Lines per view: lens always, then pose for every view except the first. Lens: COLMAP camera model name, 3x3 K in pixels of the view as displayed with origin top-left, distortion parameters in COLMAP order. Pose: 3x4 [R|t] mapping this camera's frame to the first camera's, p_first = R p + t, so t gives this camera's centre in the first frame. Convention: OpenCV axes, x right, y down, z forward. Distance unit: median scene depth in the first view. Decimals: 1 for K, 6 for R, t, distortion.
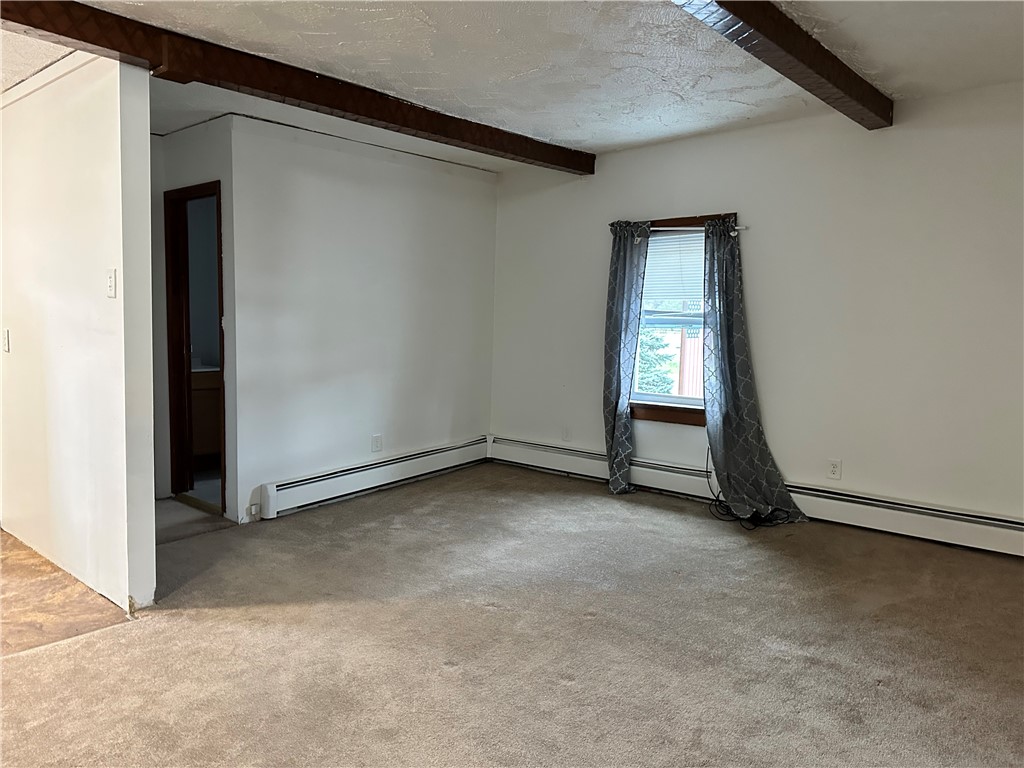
lens RADIAL K [[714.9, 0, 511.8], [0, 714.9, 374.0], [0, 0, 1]] dist [0.115656, -0.140958]
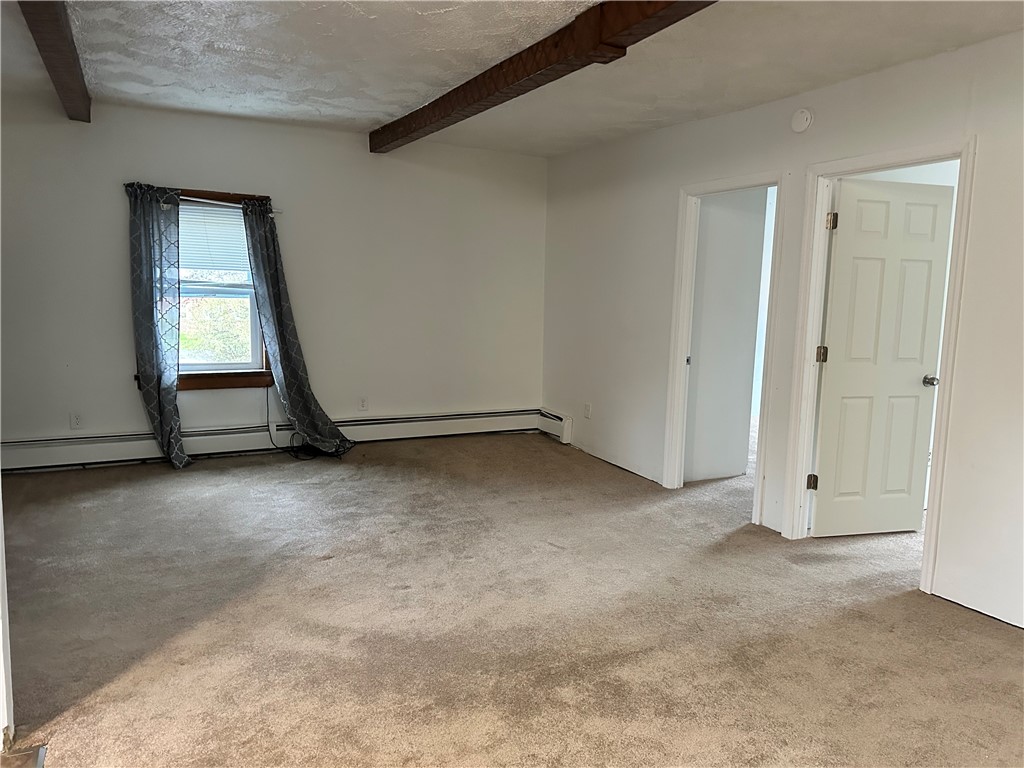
lens RADIAL K [[714.9, 0, 511.8], [0, 714.9, 374.0], [0, 0, 1]] dist [0.115656, -0.140958]
pose [[0.377098, -0.112618, 0.919301, -0.585751], [0.053023, 0.993577, 0.099967, -0.036364], [-0.924654, 0.011047, 0.380648, 0.201084]]
